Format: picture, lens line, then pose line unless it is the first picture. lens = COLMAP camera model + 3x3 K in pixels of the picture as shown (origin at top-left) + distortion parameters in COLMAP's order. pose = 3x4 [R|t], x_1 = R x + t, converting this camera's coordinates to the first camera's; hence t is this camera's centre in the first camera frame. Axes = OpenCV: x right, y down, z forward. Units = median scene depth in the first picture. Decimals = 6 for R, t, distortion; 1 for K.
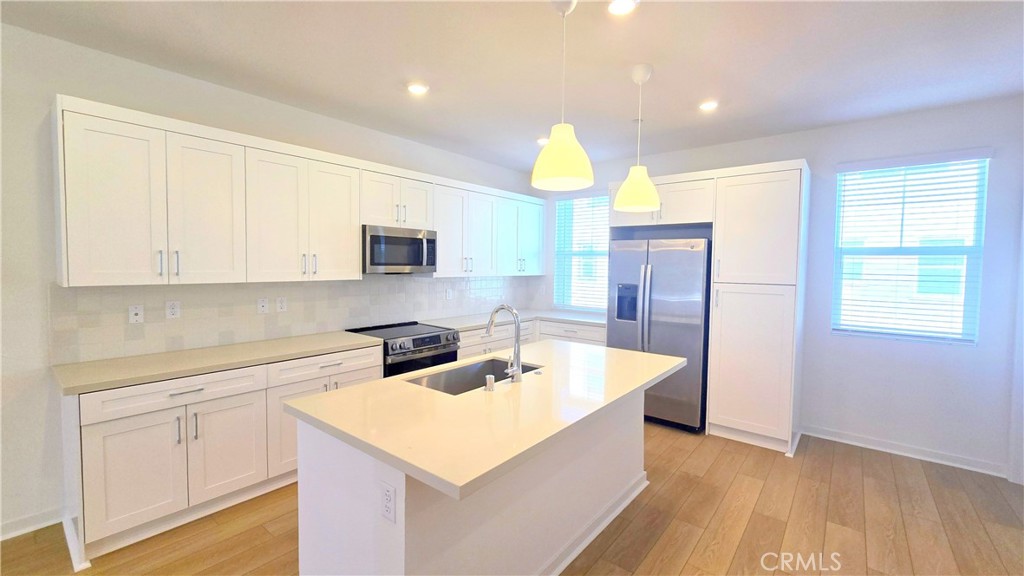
lens RADIAL K [[413.5, 0, 526.9], [0, 413.5, 285.4], [0, 0, 1]] dist [0.001555, -0.000044]
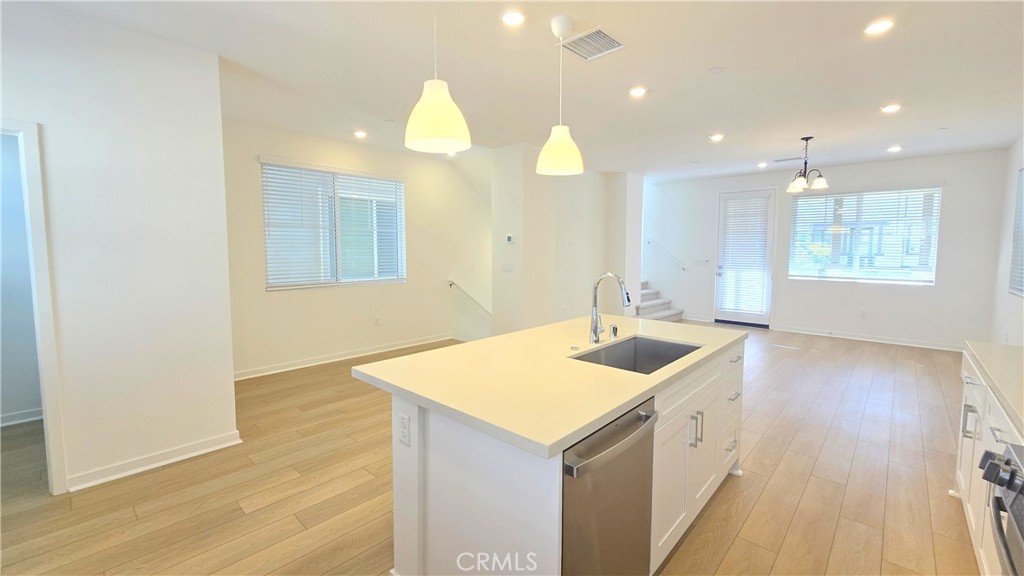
lens RADIAL K [[421.2, 0, 515.4], [0, 421.2, 280.9], [0, 0, 1]] dist [-0.000175, -0.000022]
pose [[-0.996155, -0.012542, 0.086704, 0.065693], [-0.001789, 0.992406, 0.122992, -0.021006], [-0.087588, 0.122364, -0.988613, 1.305368]]
